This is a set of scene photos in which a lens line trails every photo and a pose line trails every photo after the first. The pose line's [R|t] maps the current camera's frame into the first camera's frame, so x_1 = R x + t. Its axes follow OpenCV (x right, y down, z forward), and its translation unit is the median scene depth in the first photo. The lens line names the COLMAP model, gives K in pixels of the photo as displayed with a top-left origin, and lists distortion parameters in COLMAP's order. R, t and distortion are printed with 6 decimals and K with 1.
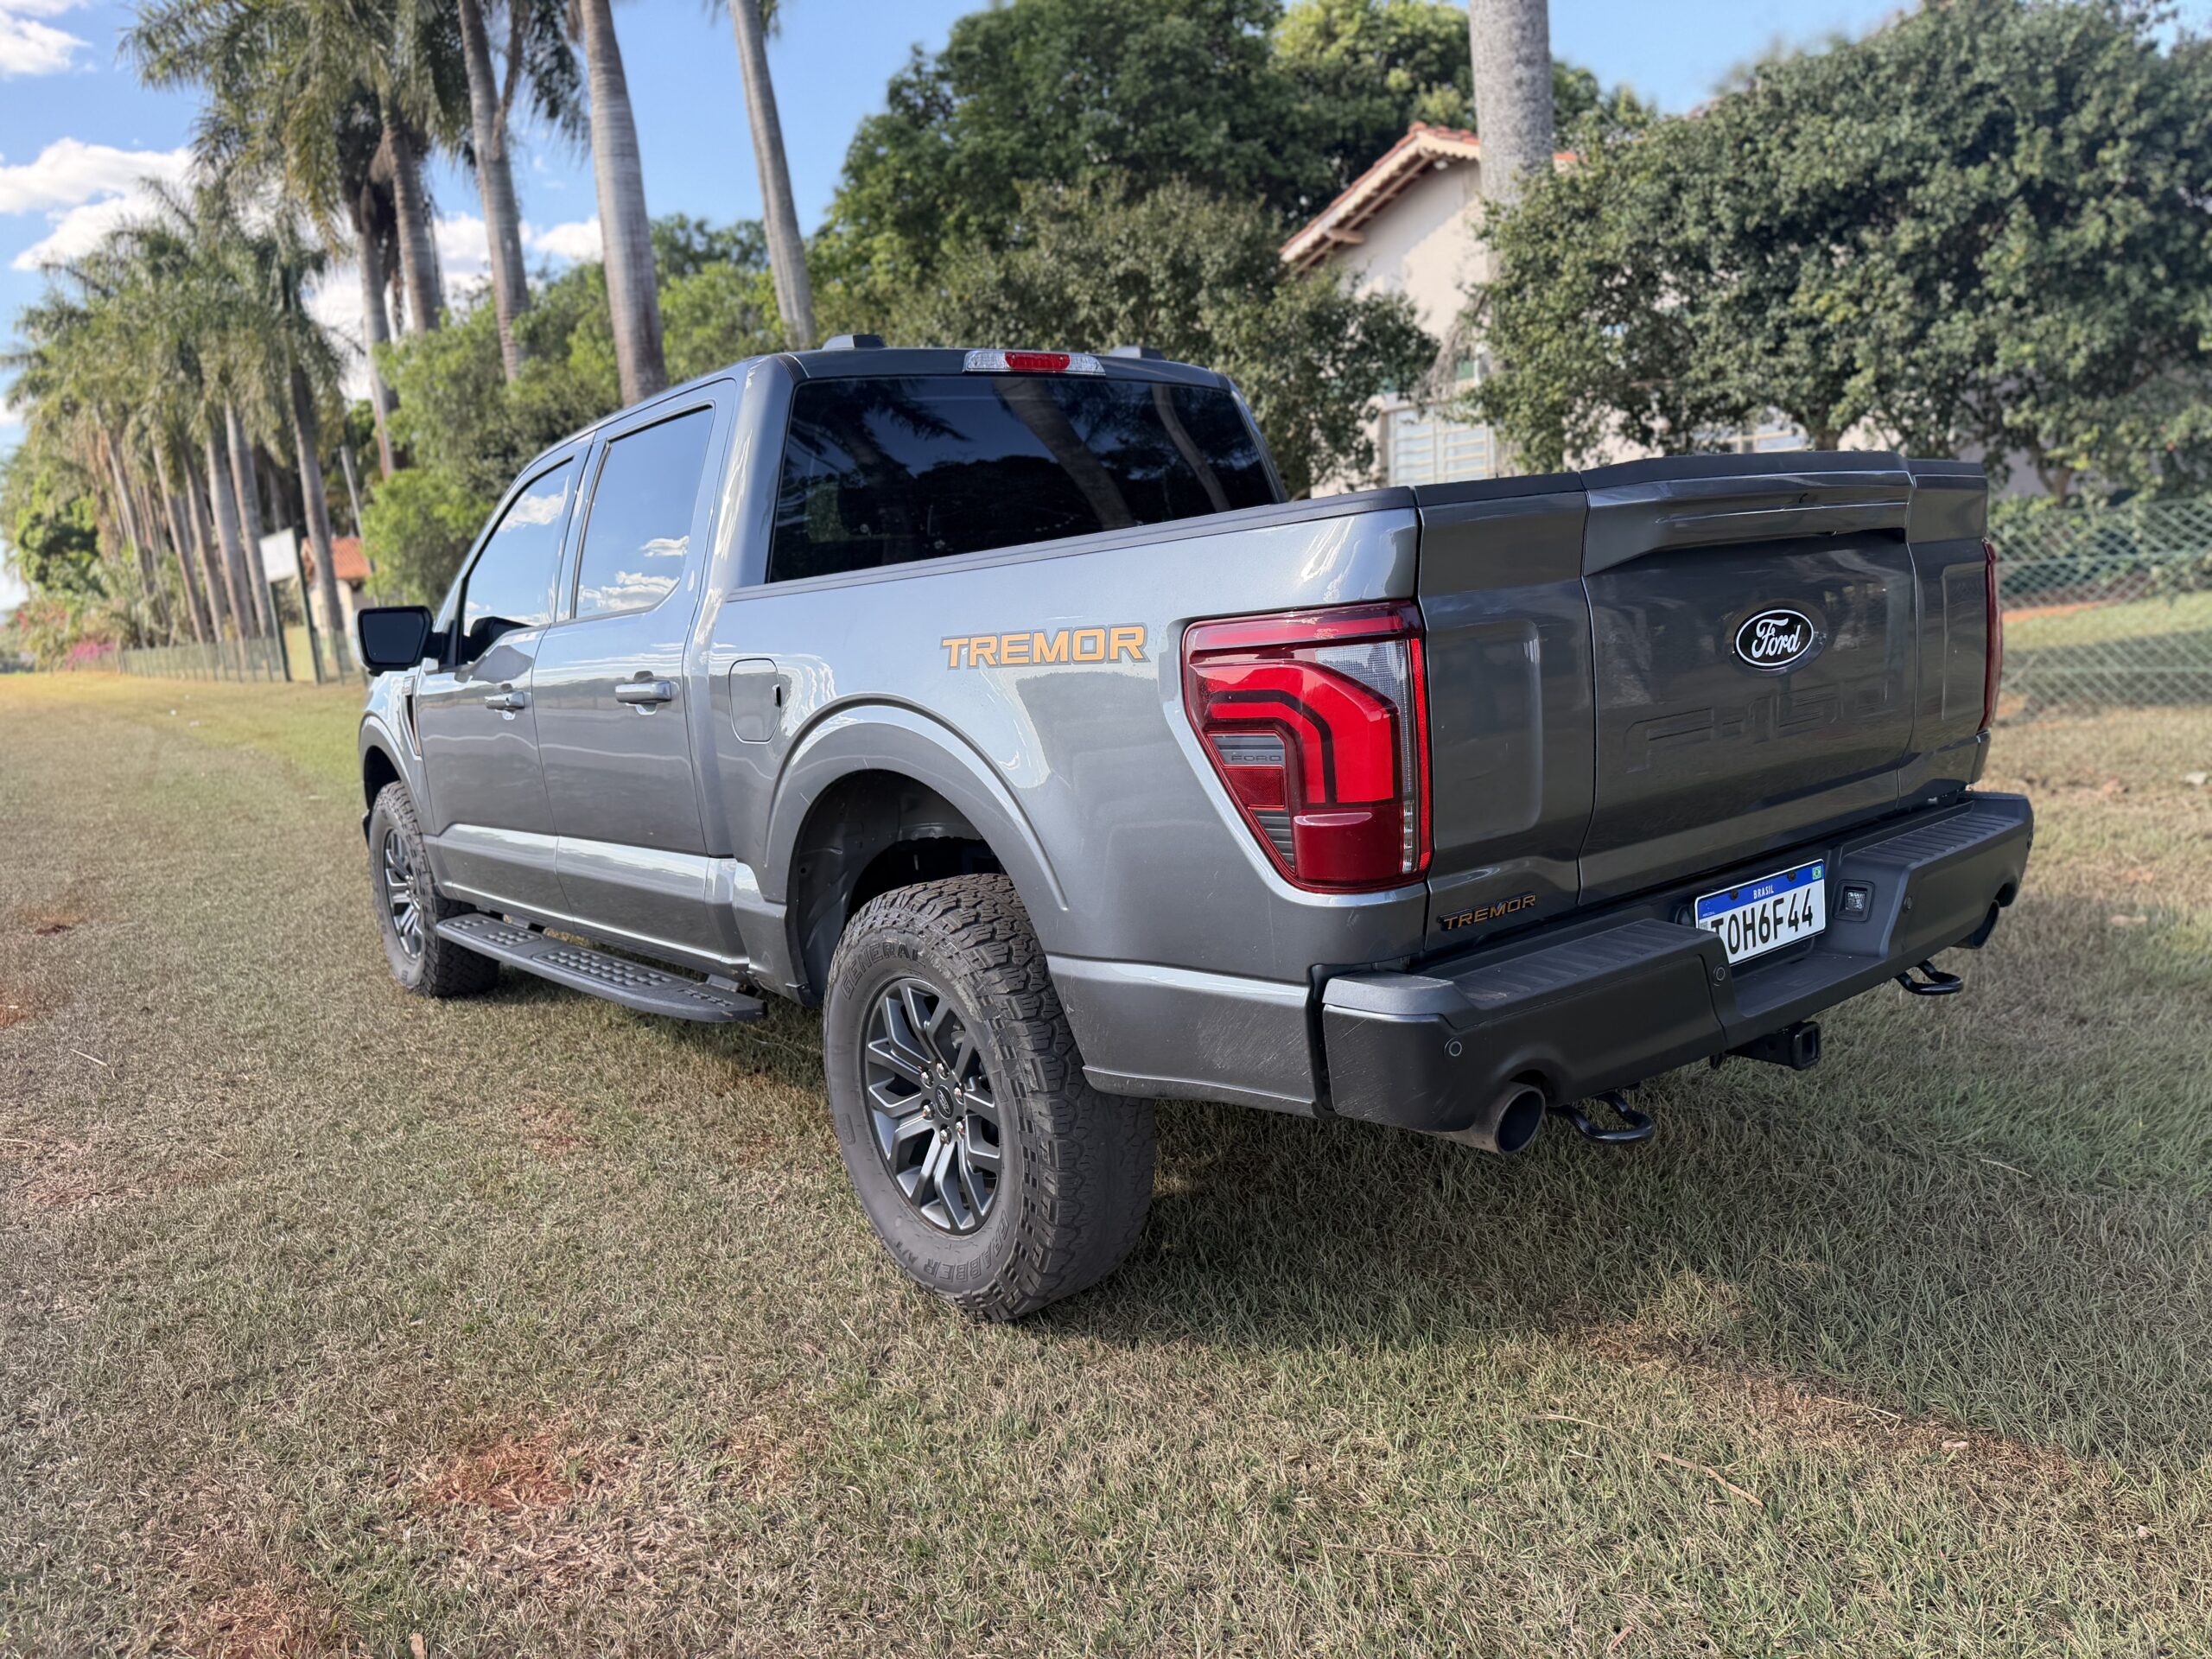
lens RADIAL K [[1559.2, 0, 1129.5], [0, 1559.2, 815.5], [0, 0, 1]] dist [0.084773, -0.114970]
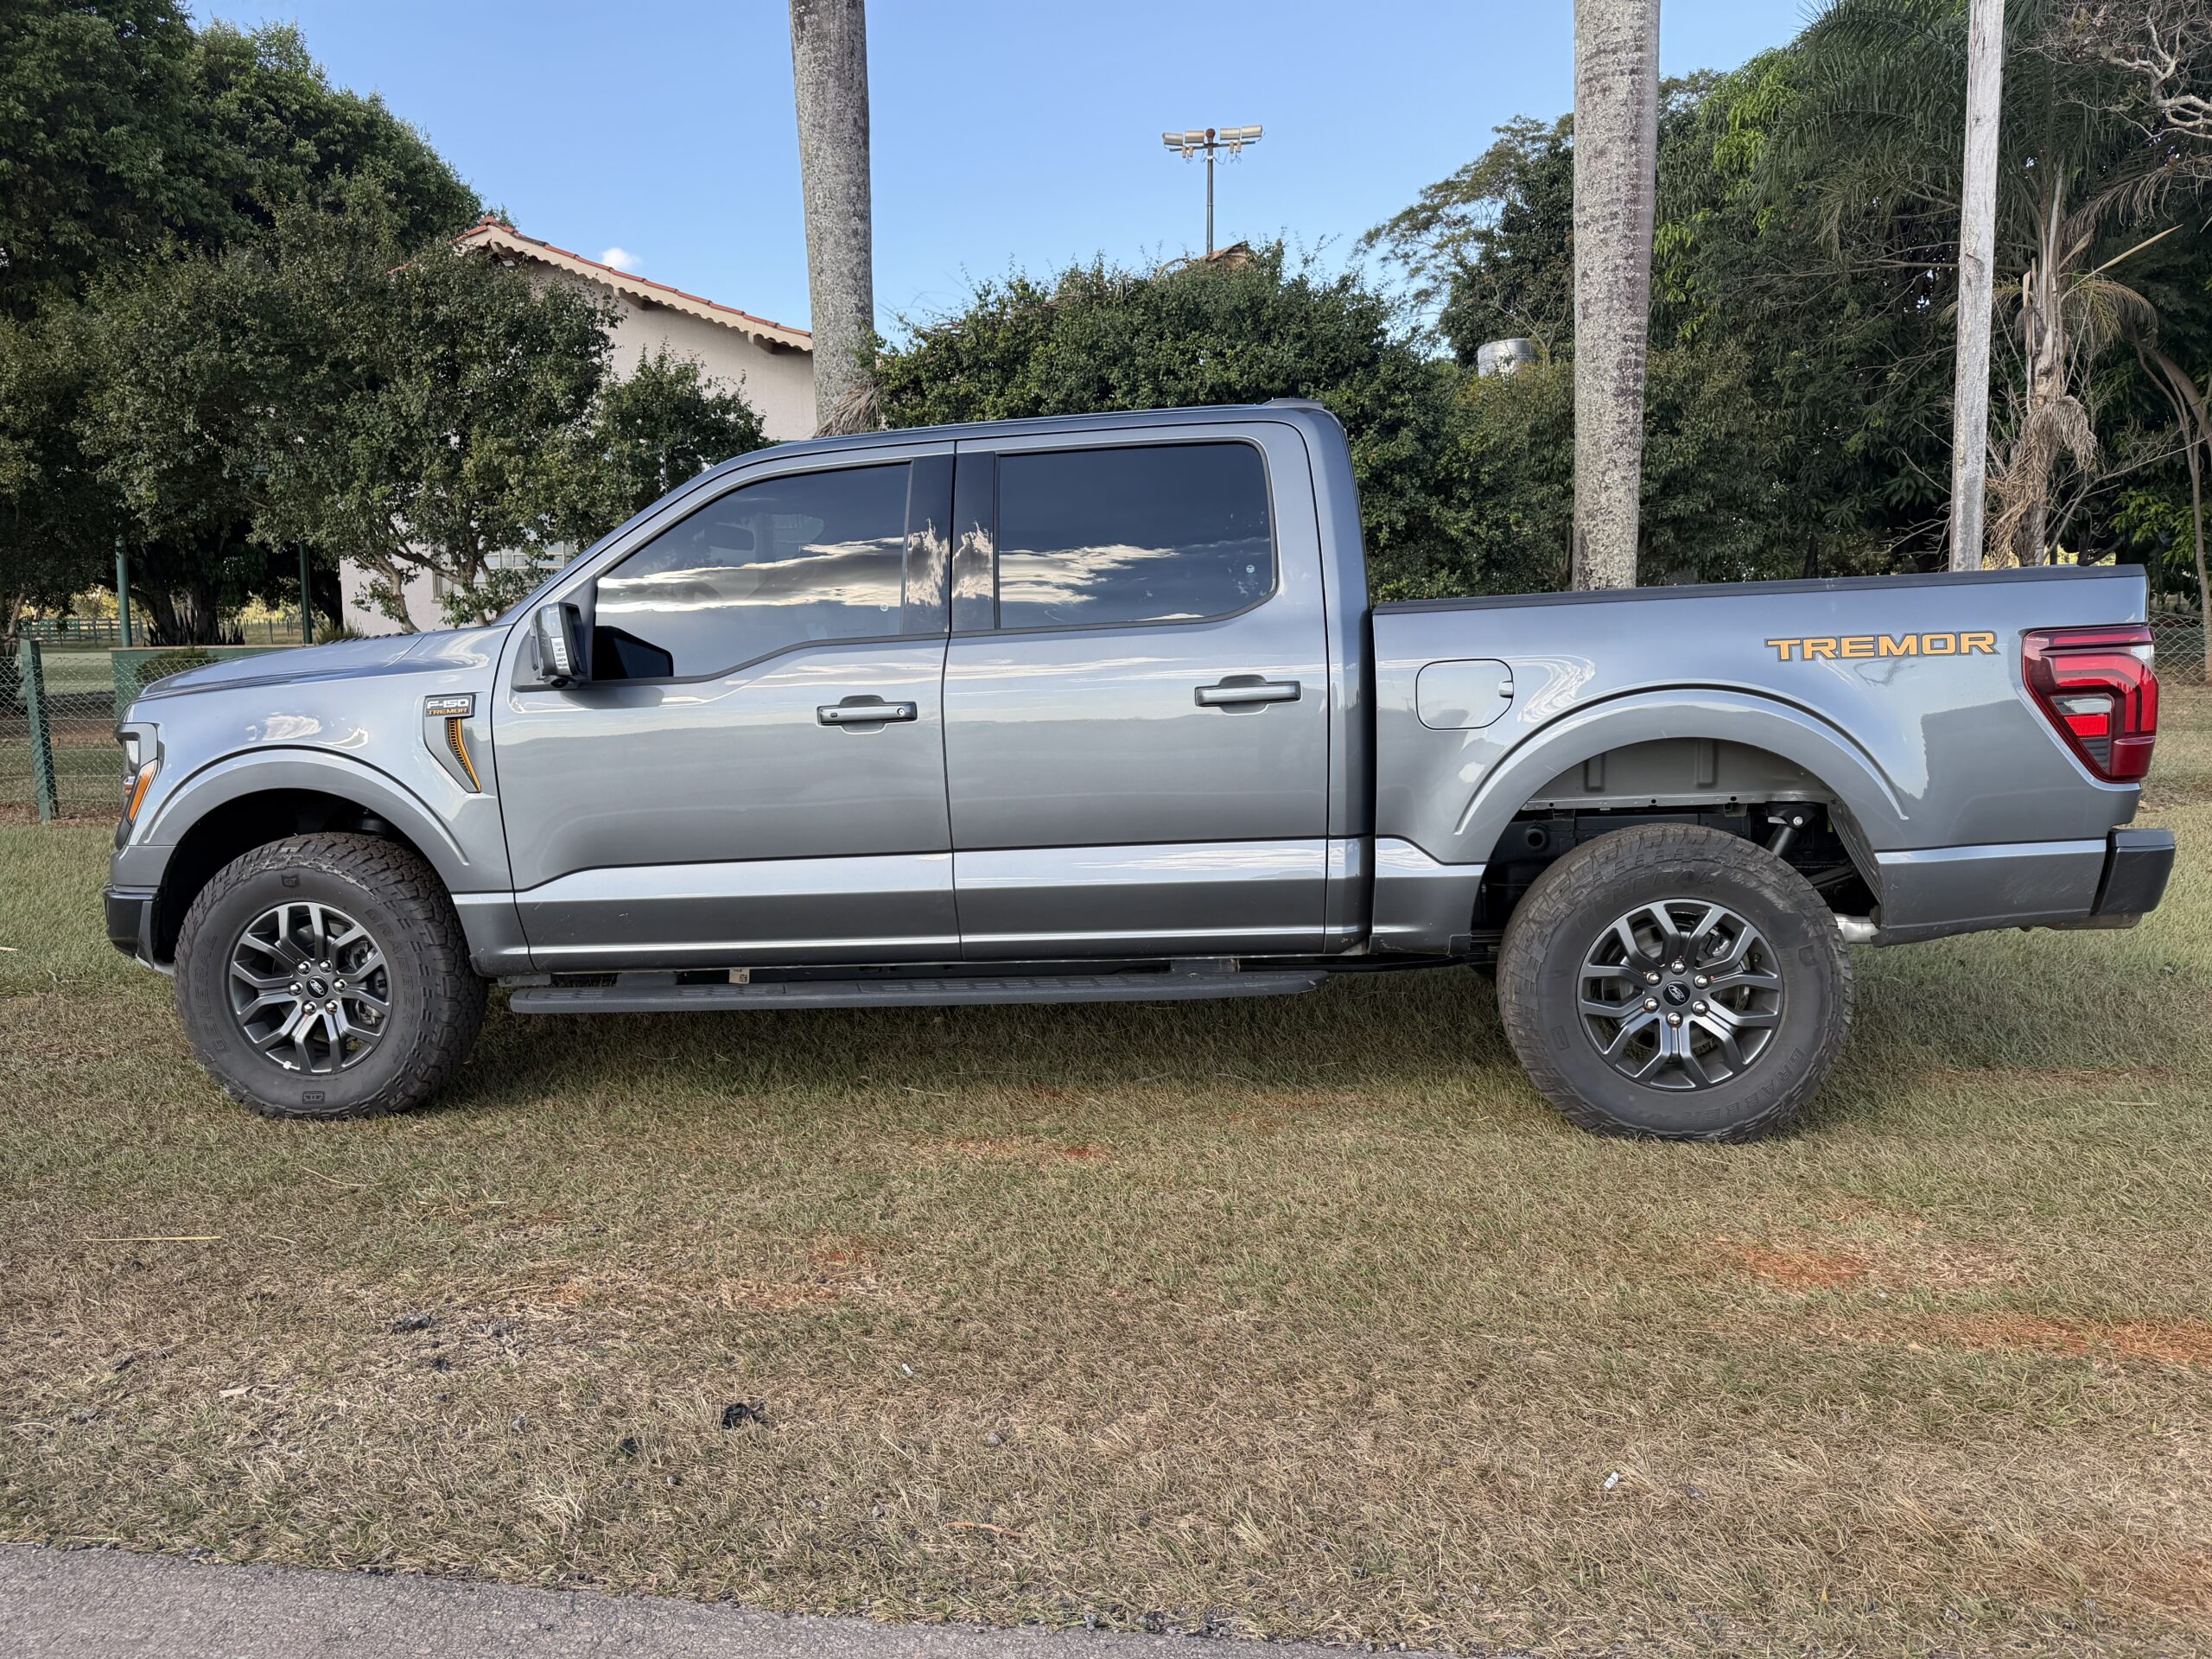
lens RADIAL K [[1571.1, 0, 1106.0], [0, 1571.1, 829.5], [0, 0, 1]] dist [0.003872, -0.002965]
pose [[0.714068, -0.020151, 0.699786, -0.612791], [0.070831, 0.996536, -0.043580, 0.030270], [-0.696484, 0.080686, 0.713022, 0.166784]]
